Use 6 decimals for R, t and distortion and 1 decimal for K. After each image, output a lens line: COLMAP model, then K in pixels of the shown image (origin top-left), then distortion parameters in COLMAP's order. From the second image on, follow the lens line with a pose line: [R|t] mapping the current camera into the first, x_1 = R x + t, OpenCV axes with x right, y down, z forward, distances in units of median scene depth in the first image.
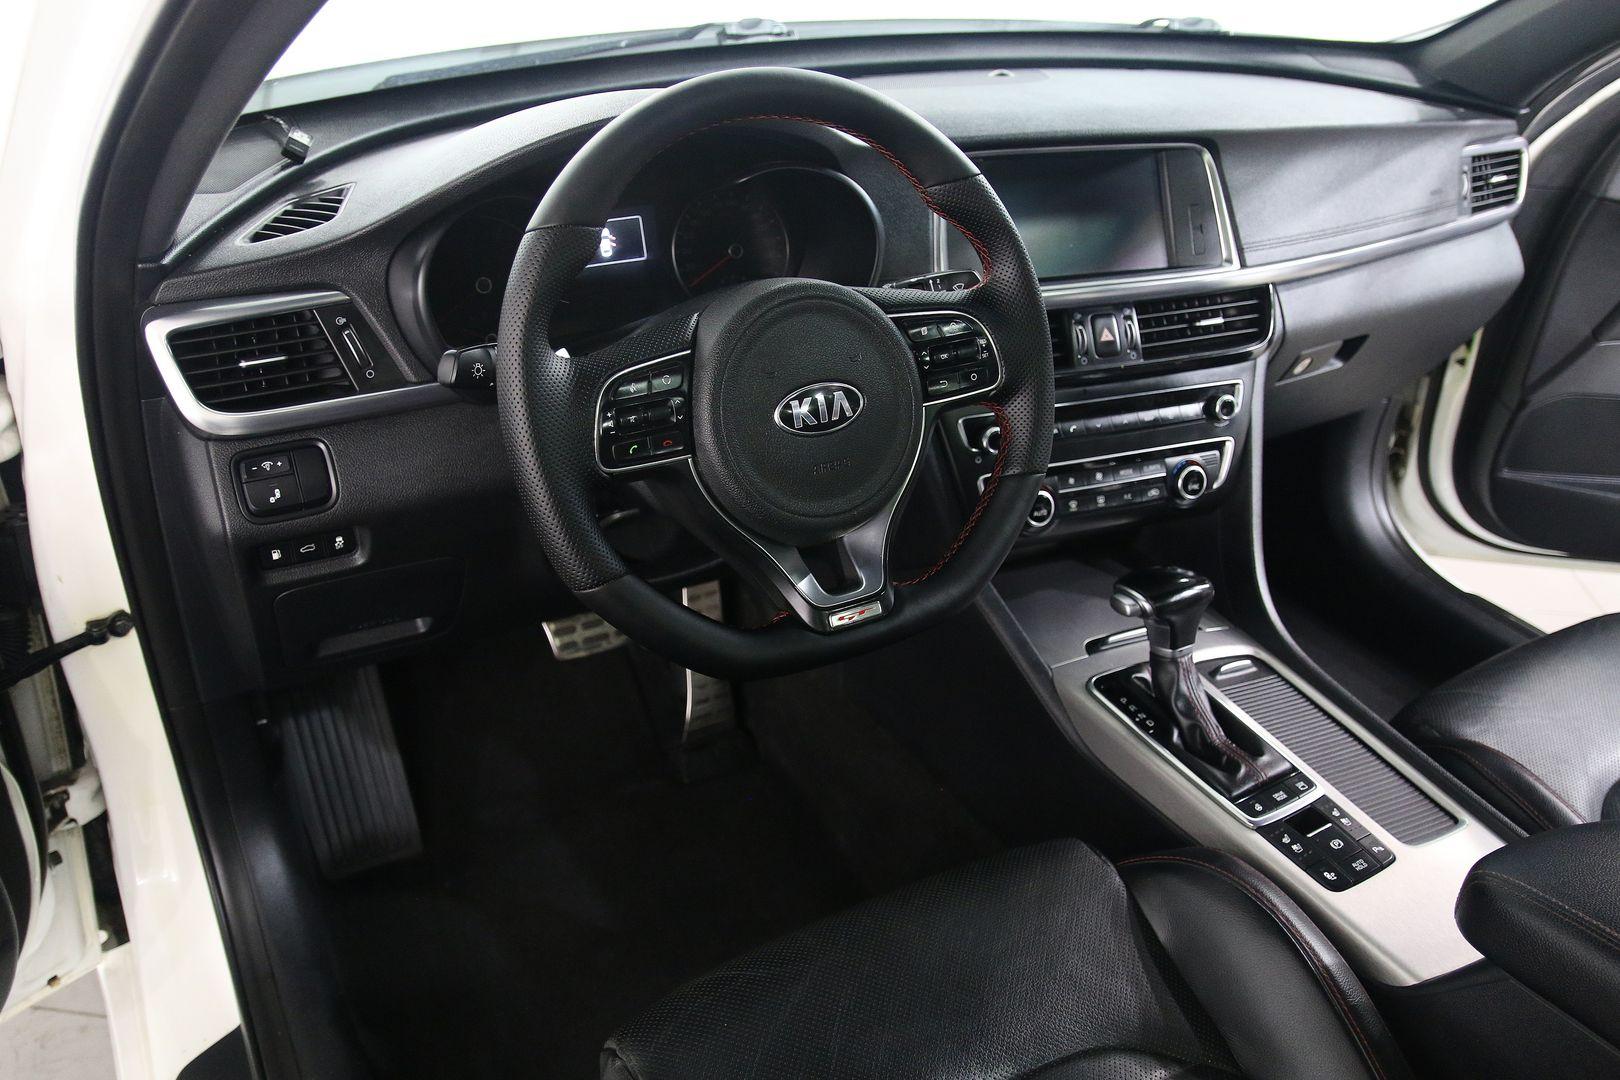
lens RADIAL K [[1290.3, 0, 810.0], [0, 1290.3, 540.0], [0, 0, 1]] dist [-0.117016, 0.102690]
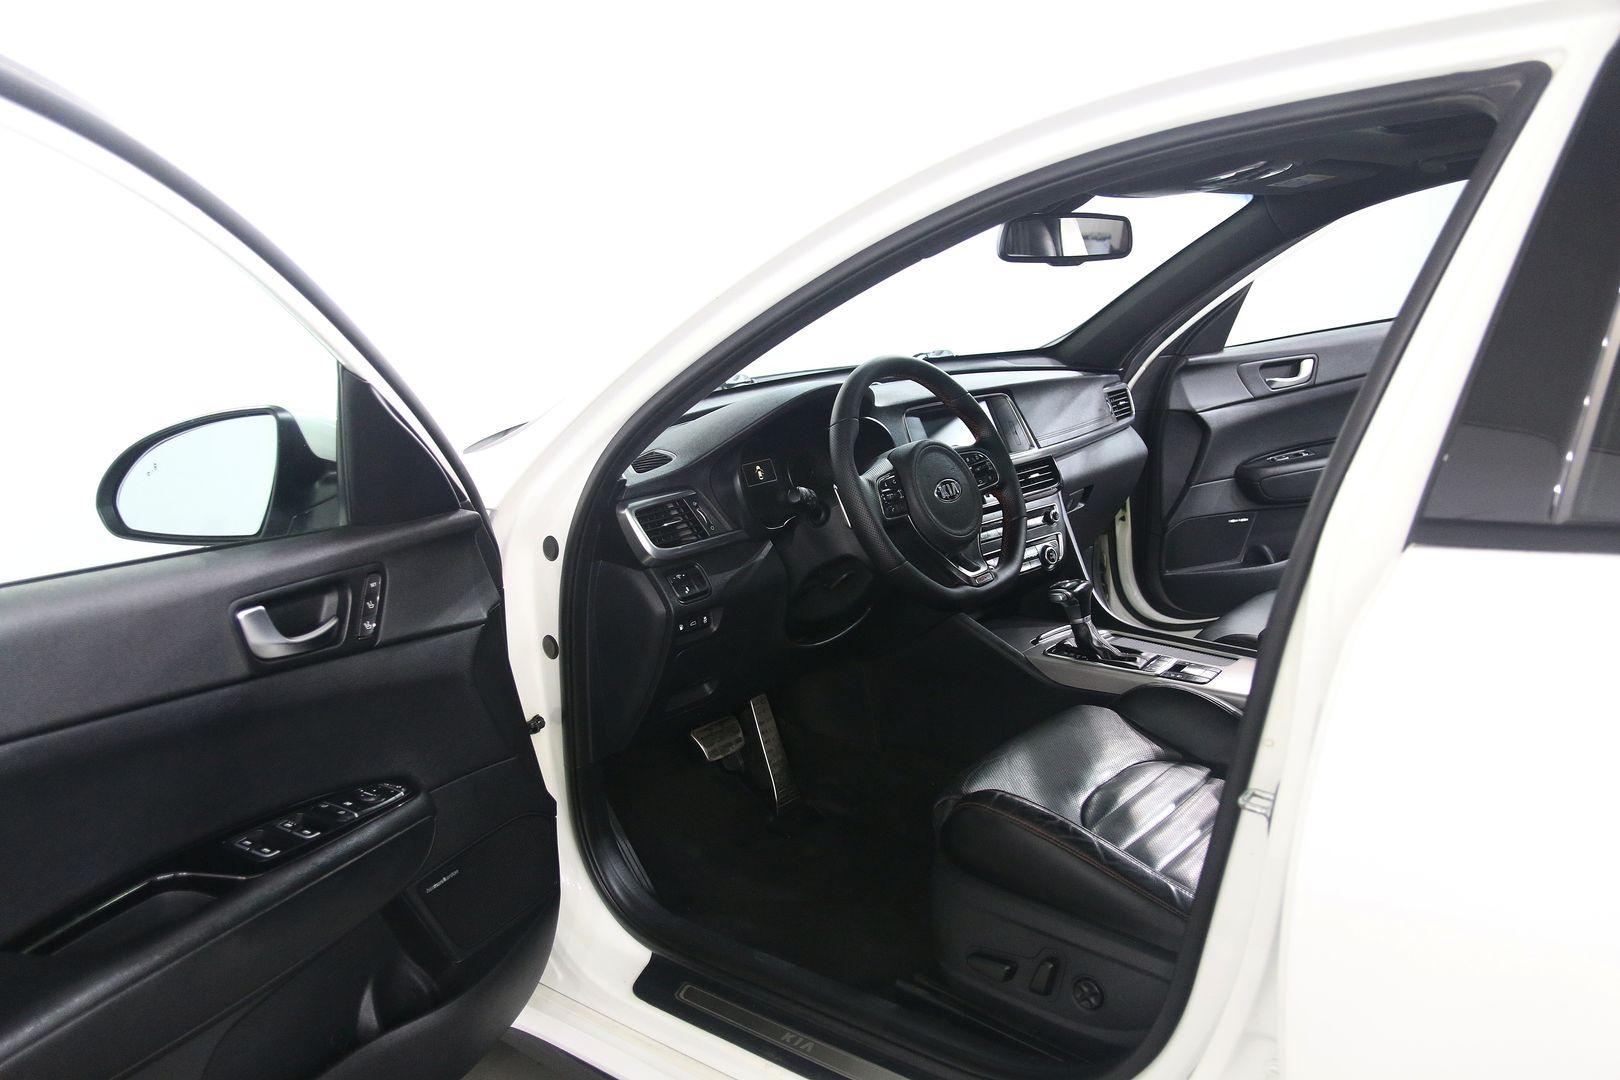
lens RADIAL K [[1290.3, 0, 810.0], [0, 1290.3, 540.0], [0, 0, 1]] dist [-0.117016, 0.102690]
pose [[0.926906, -0.165700, 0.336733, -0.591735], [0.264841, 0.924523, -0.274075, 0.318413], [-0.265903, 0.343223, 0.900829, -0.556924]]
